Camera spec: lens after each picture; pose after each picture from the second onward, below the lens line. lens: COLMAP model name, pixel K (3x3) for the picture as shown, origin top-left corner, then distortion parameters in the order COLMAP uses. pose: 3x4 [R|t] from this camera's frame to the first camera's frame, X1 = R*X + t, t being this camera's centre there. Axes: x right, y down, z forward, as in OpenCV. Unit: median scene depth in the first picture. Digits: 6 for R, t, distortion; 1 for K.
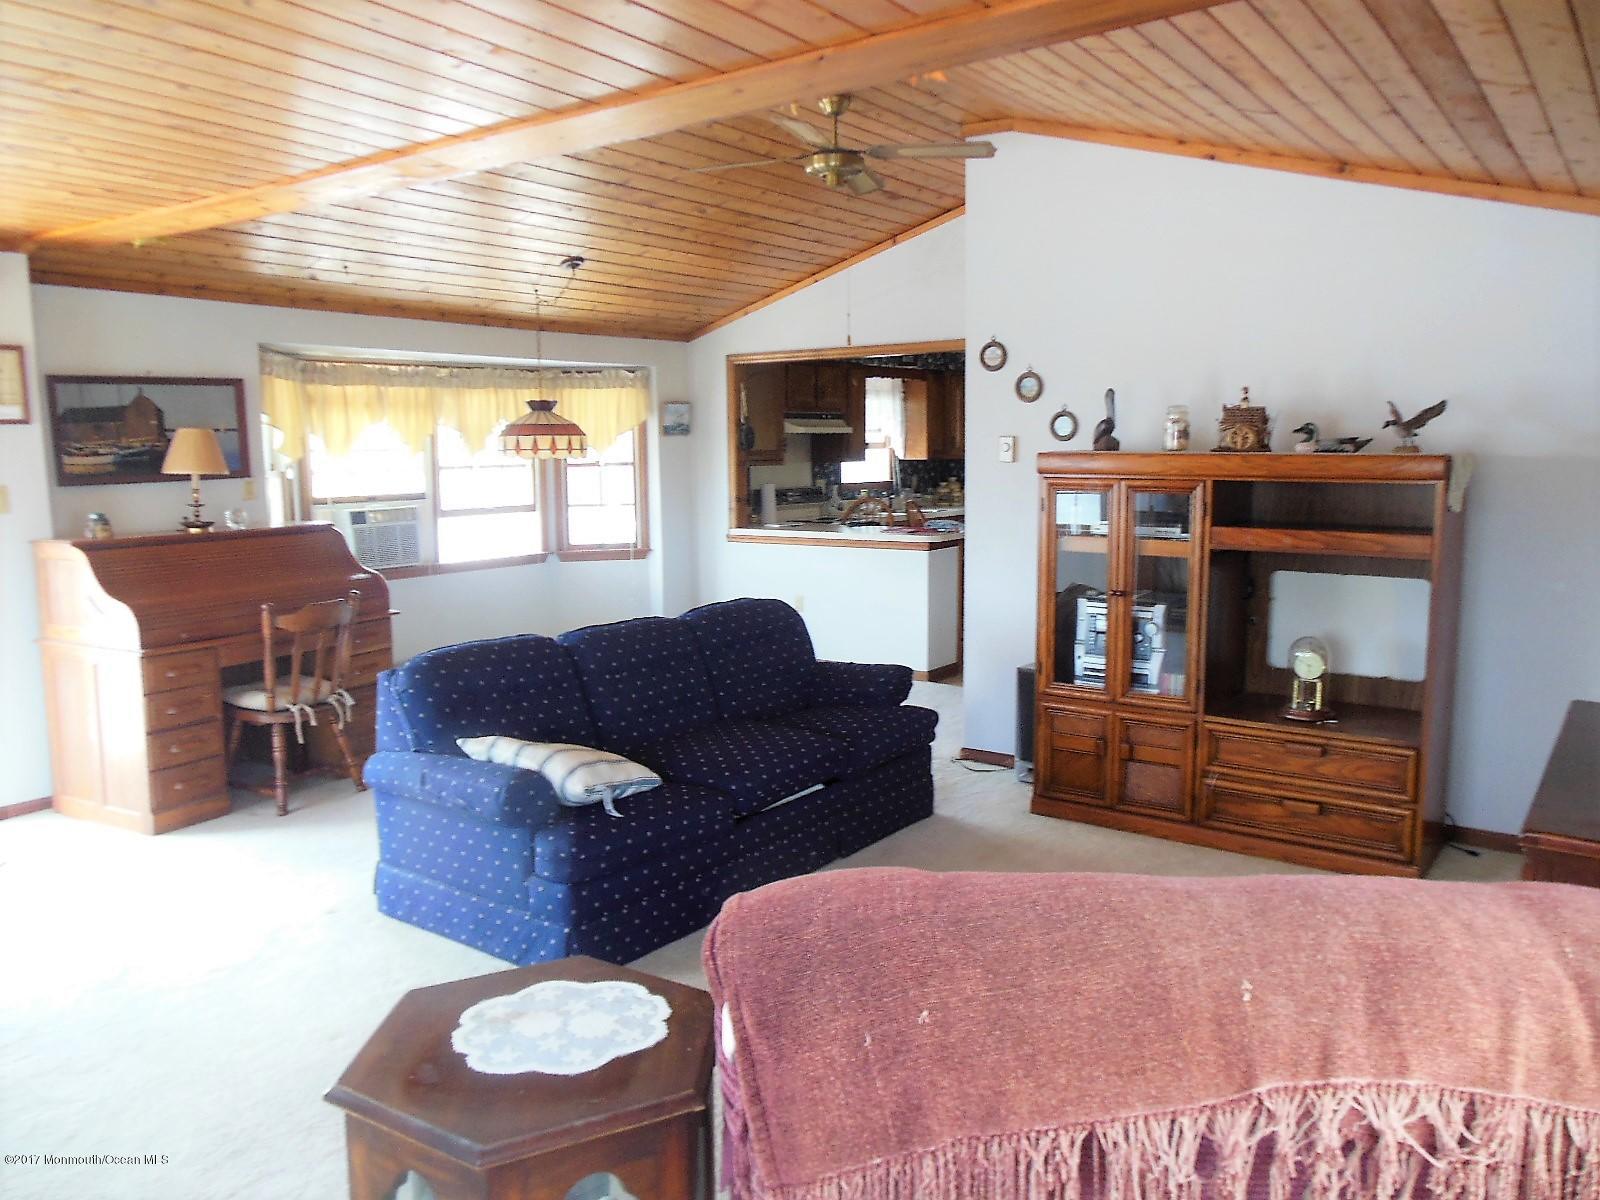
lens RADIAL K [[1222.0, 0, 800.0], [0, 1222.0, 600.0], [0, 0, 1]] dist [-0.079665, 0.129821]
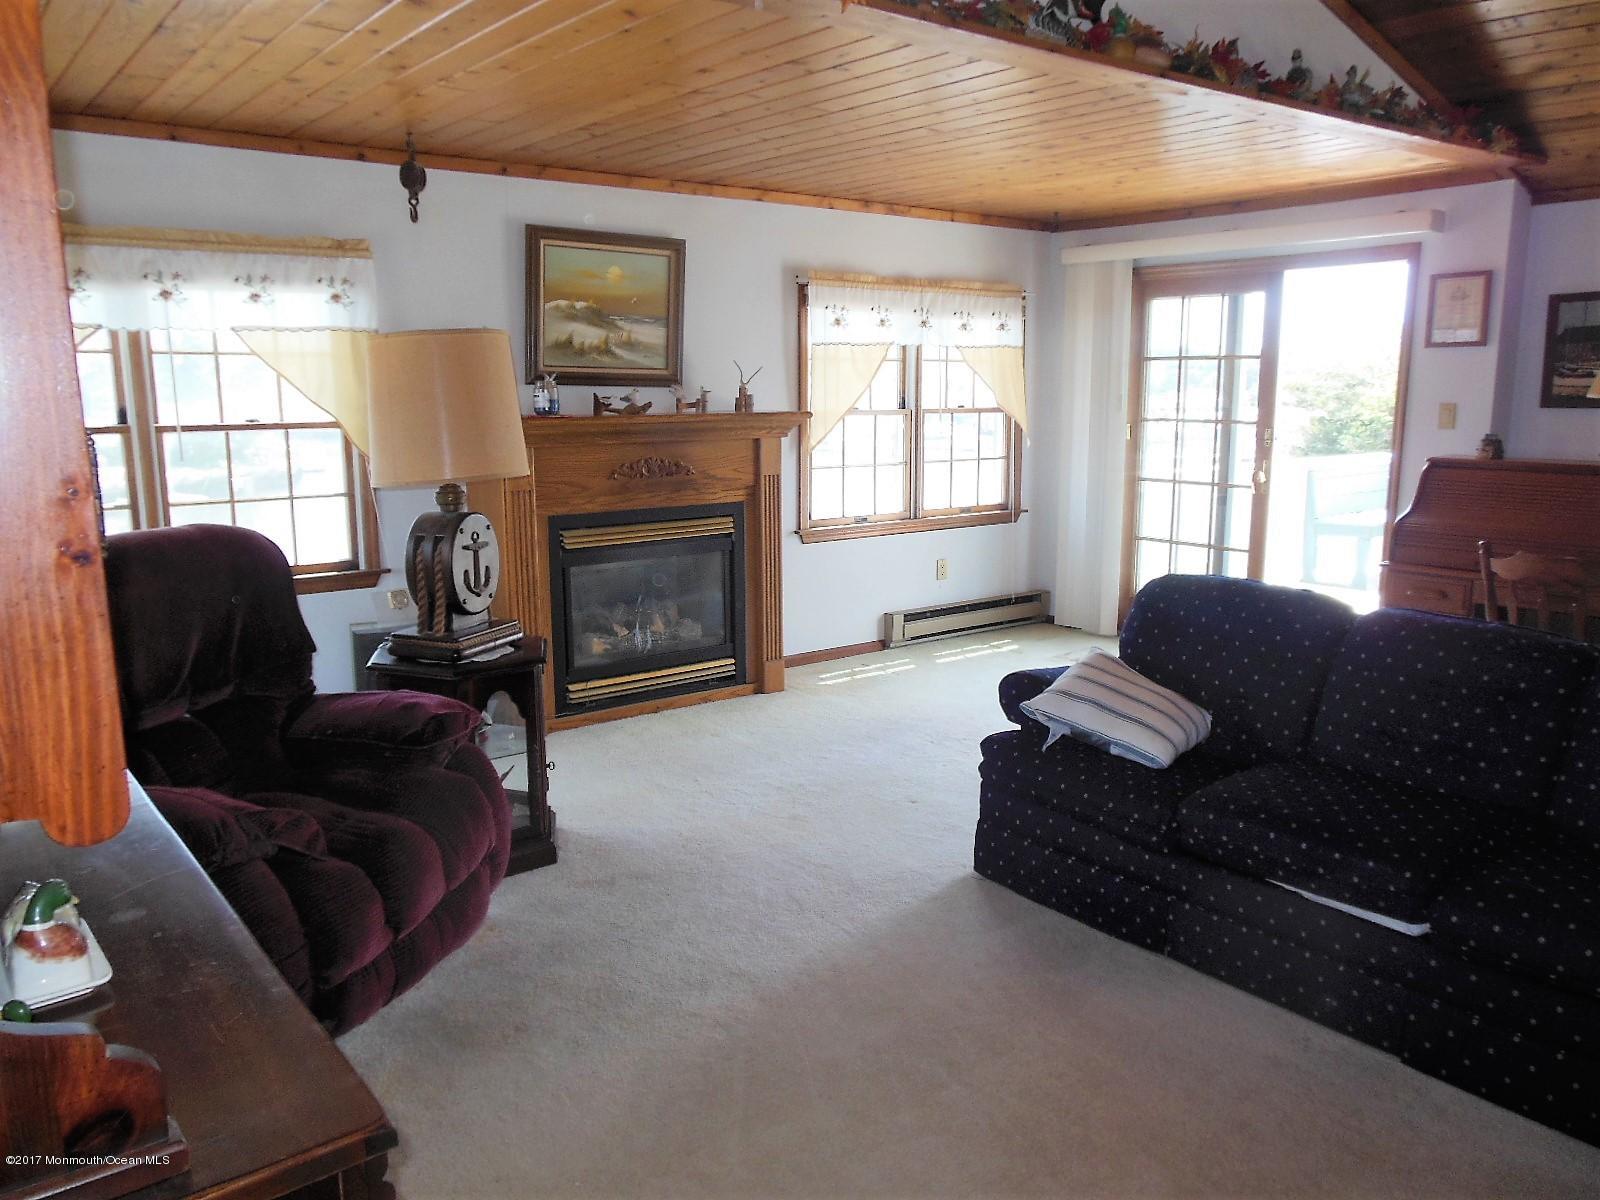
lens RADIAL K [[1189.1, 0, 799.1], [0, 1189.1, 590.7], [0, 0, 1]] dist [-0.042209, 0.042127]
pose [[-0.285231, 0.180658, -0.941279, 0.420121], [-0.121413, 0.967354, 0.222454, -0.073785], [0.950738, 0.177735, -0.253985, 0.570552]]
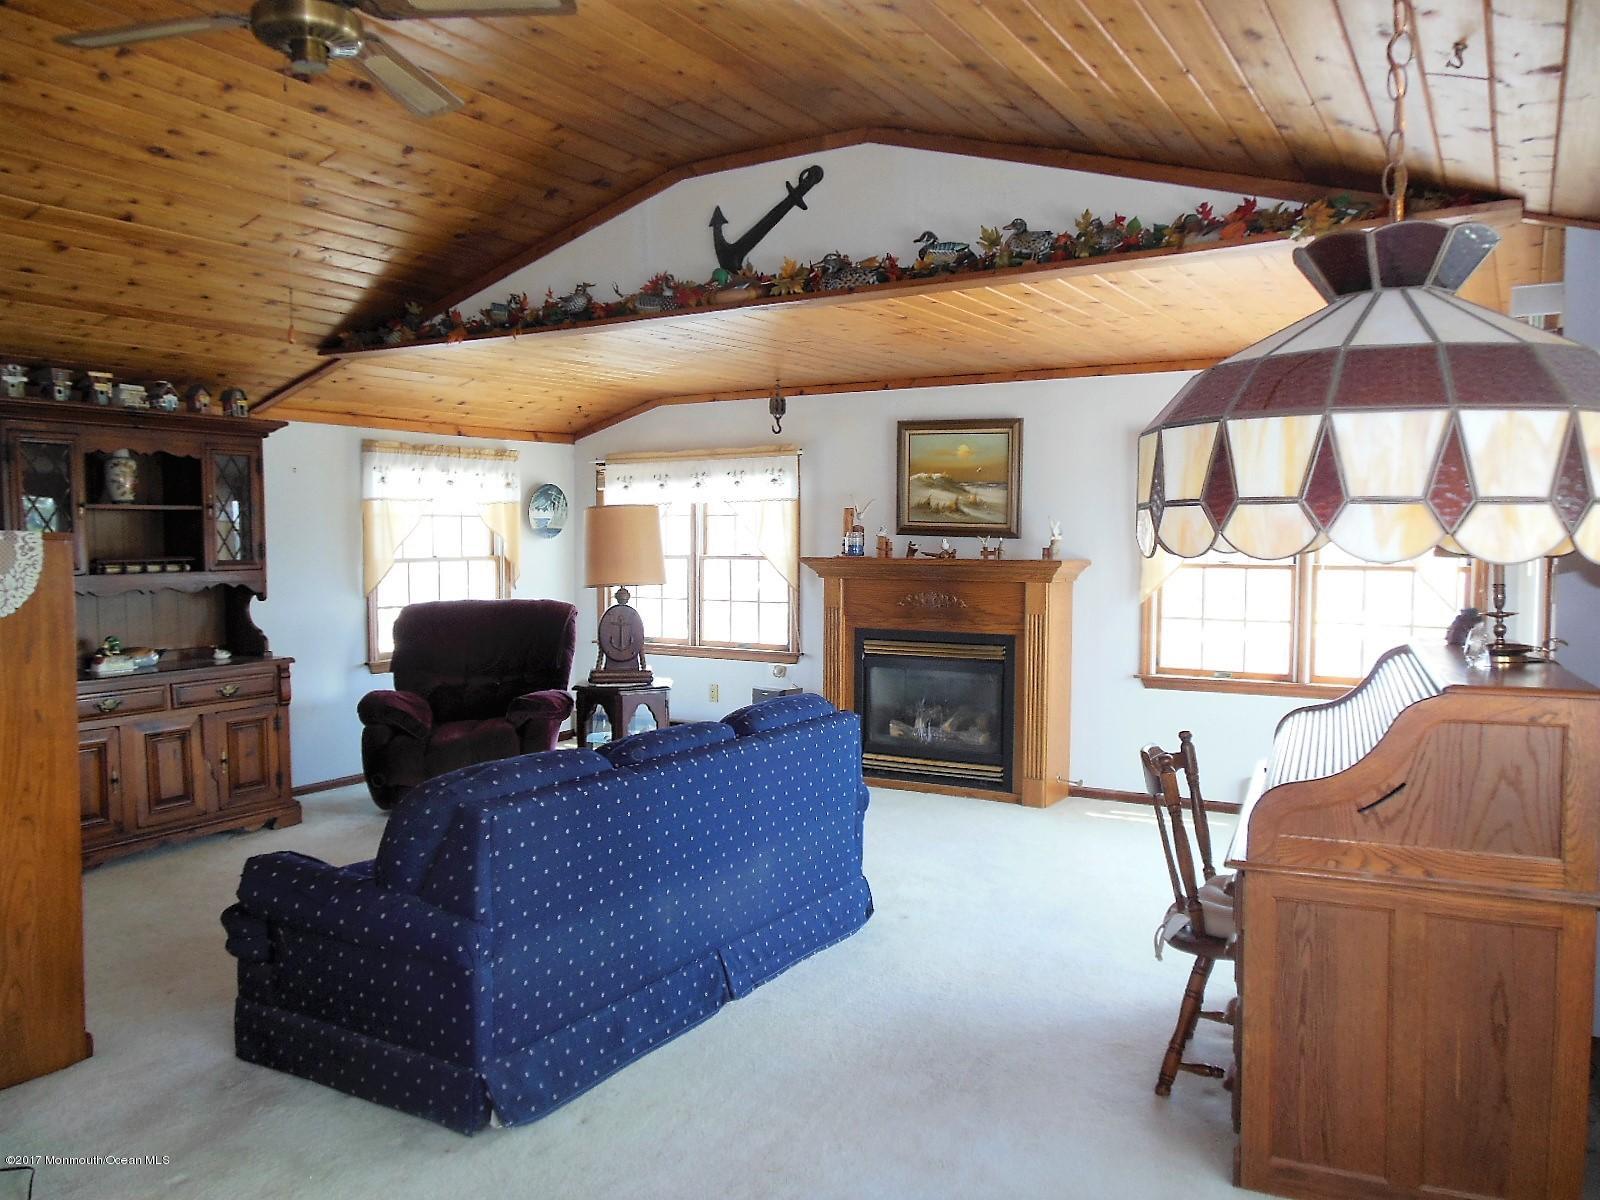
lens RADIAL K [[1222.0, 0, 800.0], [0, 1222.0, 600.0], [0, 0, 1]] dist [-0.079665, 0.129821]
pose [[-0.994637, 0.013802, -0.102498, -0.101486], [-0.005301, 0.982948, 0.183805, -0.157237], [0.103288, 0.183363, -0.977604, 1.283789]]
